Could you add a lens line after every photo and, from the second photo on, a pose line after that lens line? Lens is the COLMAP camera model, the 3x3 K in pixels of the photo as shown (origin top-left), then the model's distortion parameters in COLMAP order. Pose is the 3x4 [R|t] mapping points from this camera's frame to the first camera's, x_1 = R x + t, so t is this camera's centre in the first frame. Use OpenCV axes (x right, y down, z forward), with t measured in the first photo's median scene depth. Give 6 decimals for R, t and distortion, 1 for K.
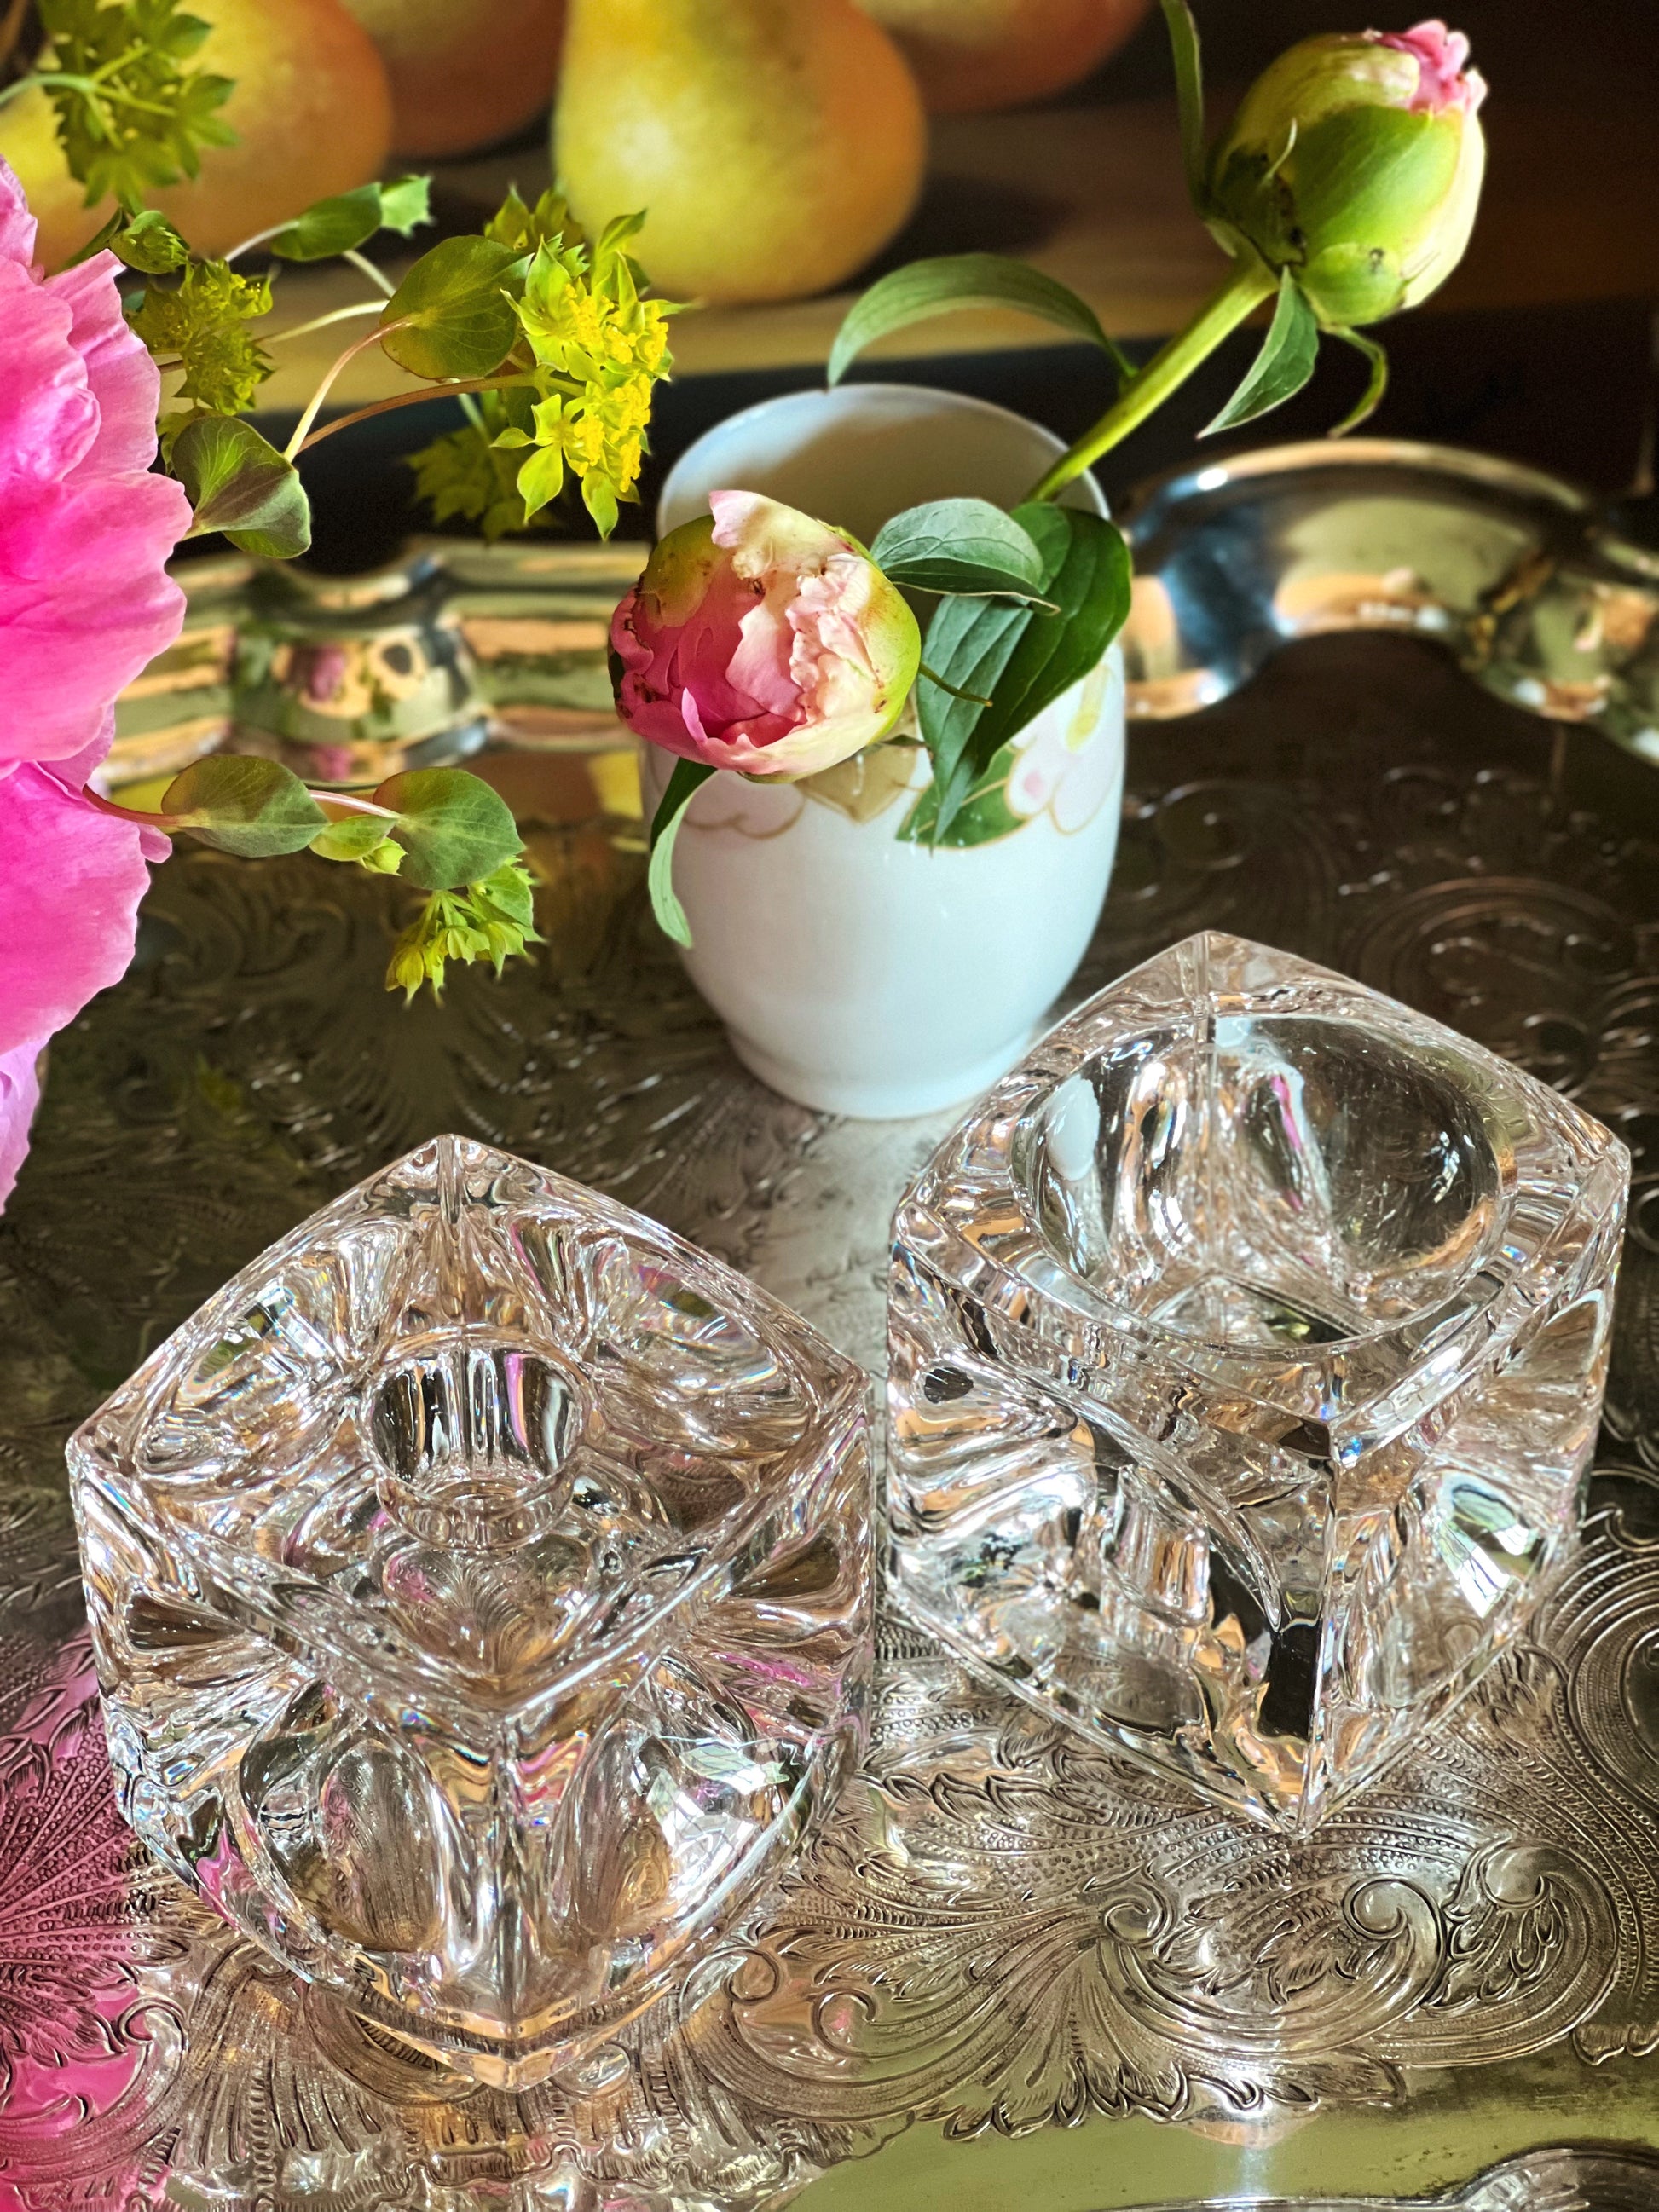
lens RADIAL K [[5285.6, 0, 884.2], [0, 5285.6, 1146.8], [0, 0, 1]] dist [-0.373780, 6.271978]
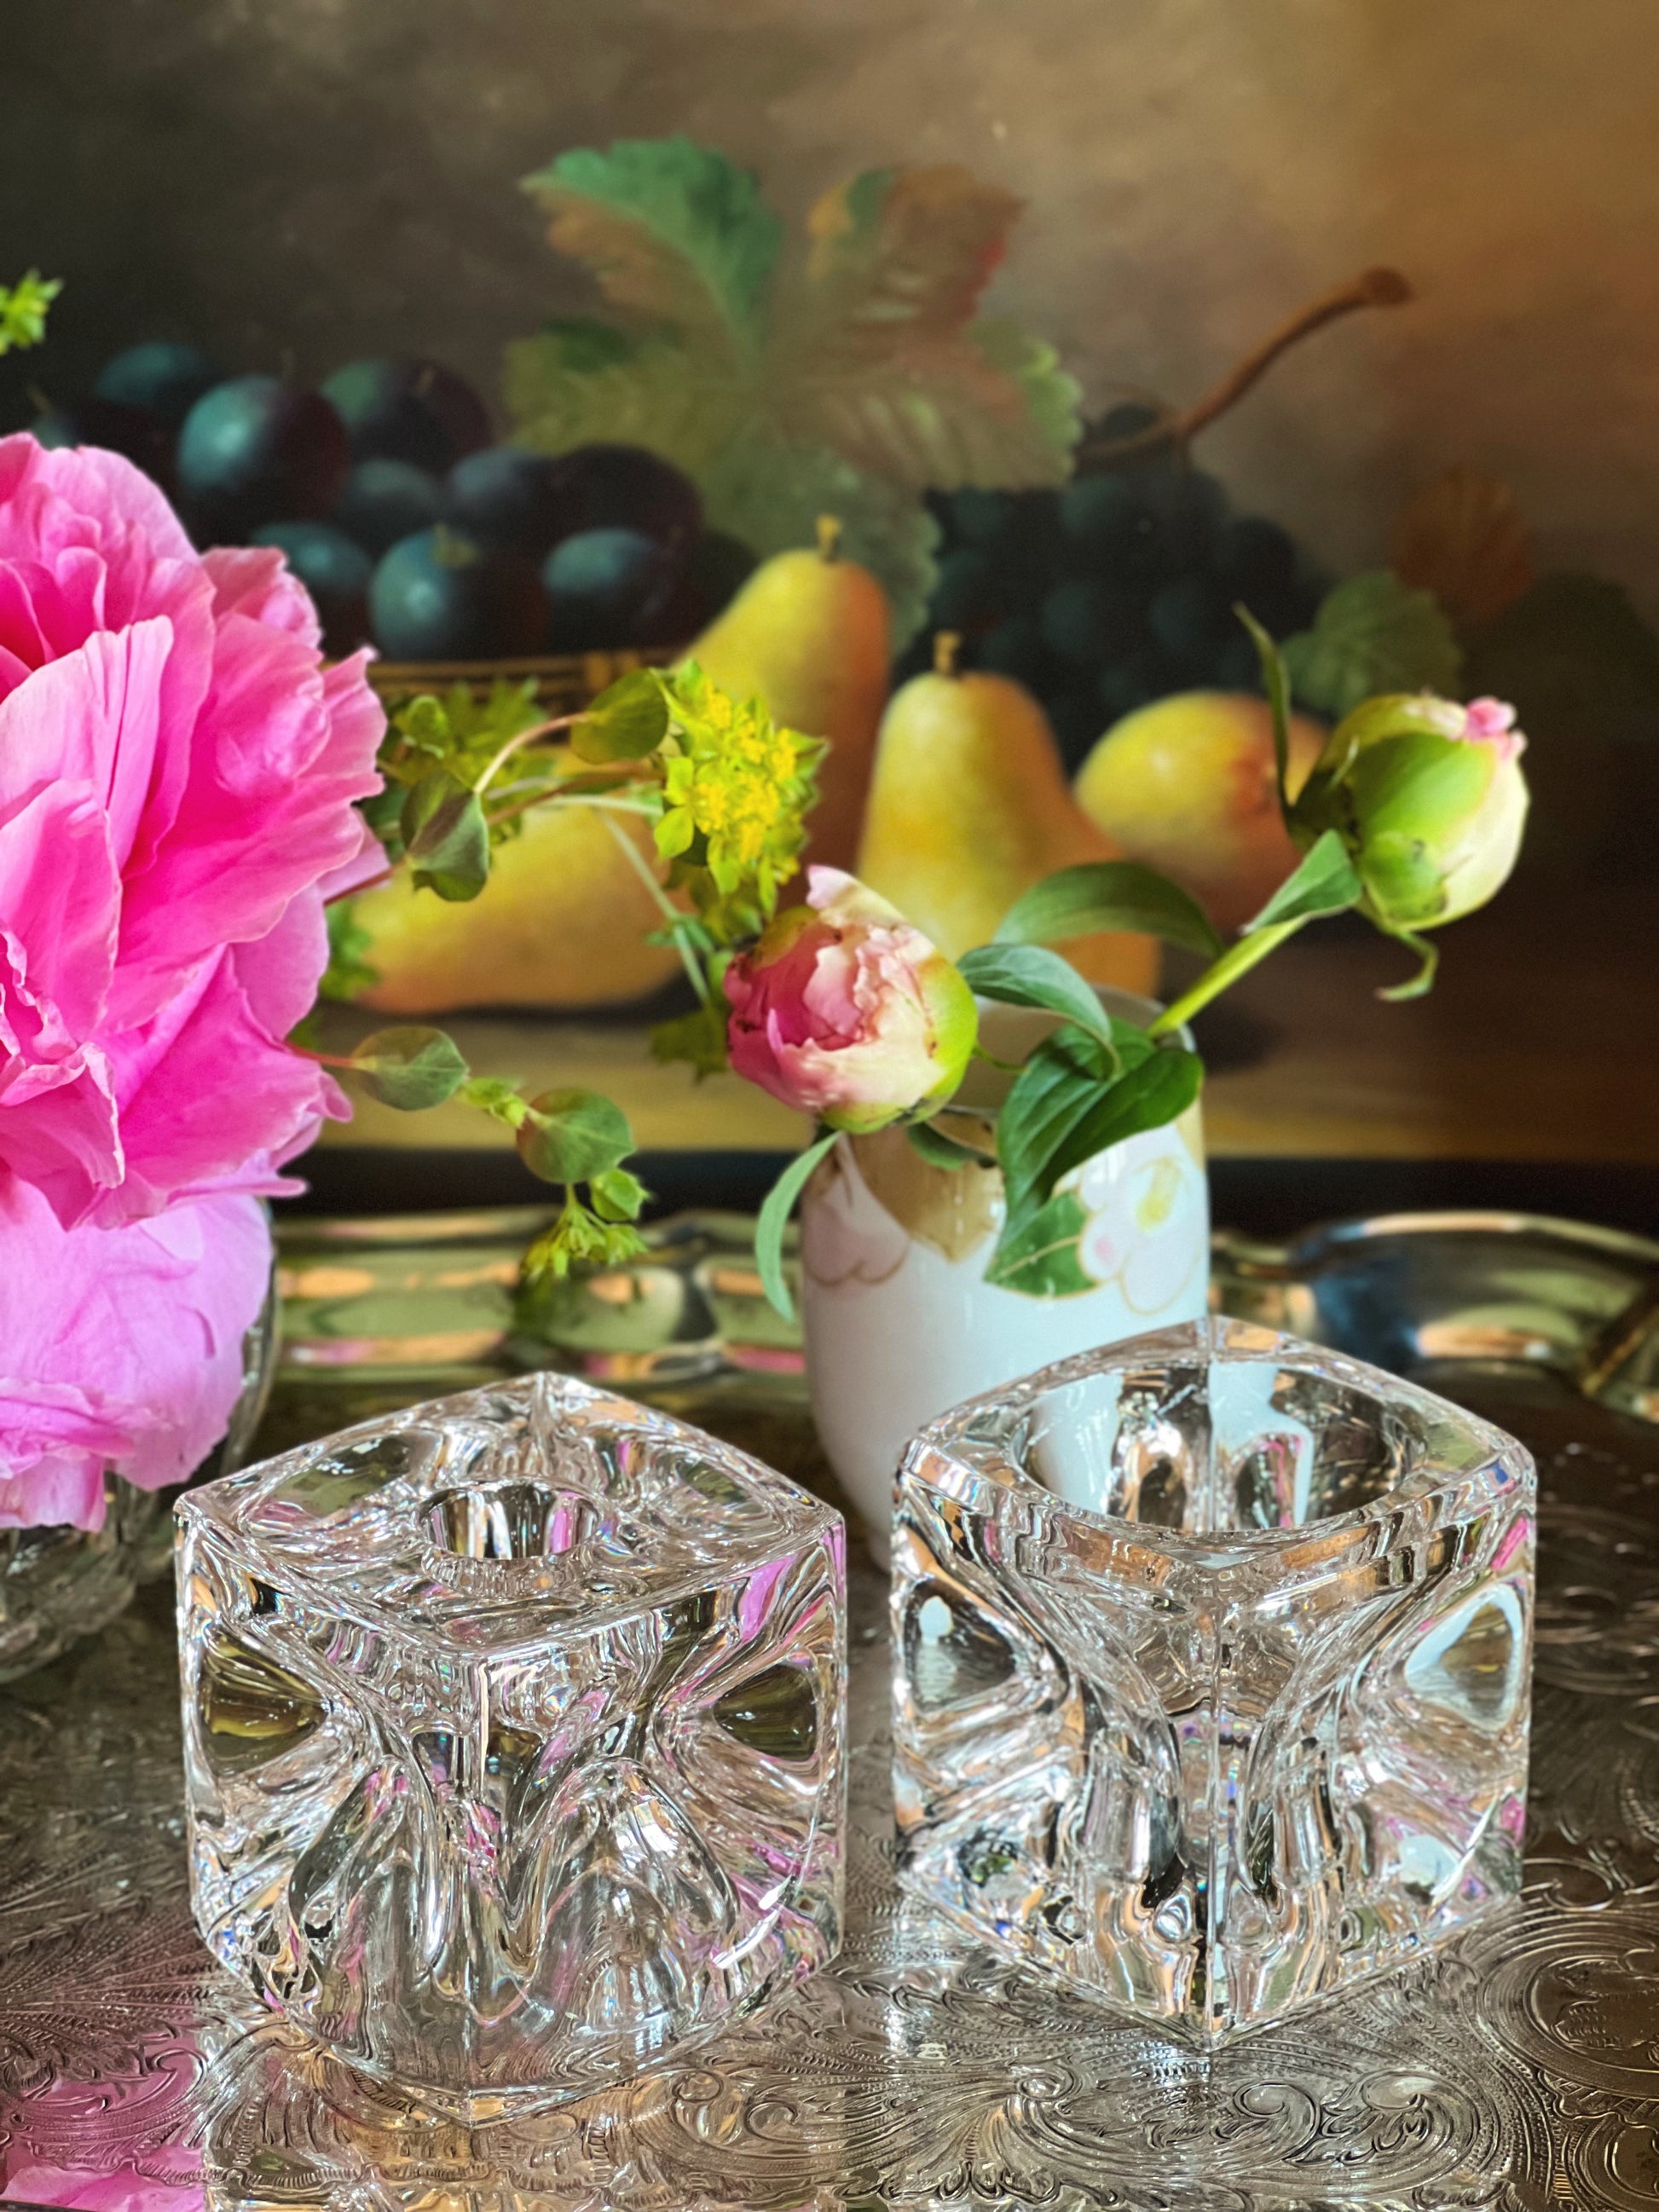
lens RADIAL K [[5285.6, 0, 884.2], [0, 5285.6, 1146.8], [0, 0, 1]] dist [-0.373780, 6.271978]
pose [[0.984598, 0.061618, -0.163615, 0.193243], [-0.119155, 0.921332, -0.370067, 0.398407], [0.127941, 0.383863, 0.914484, -0.117289]]
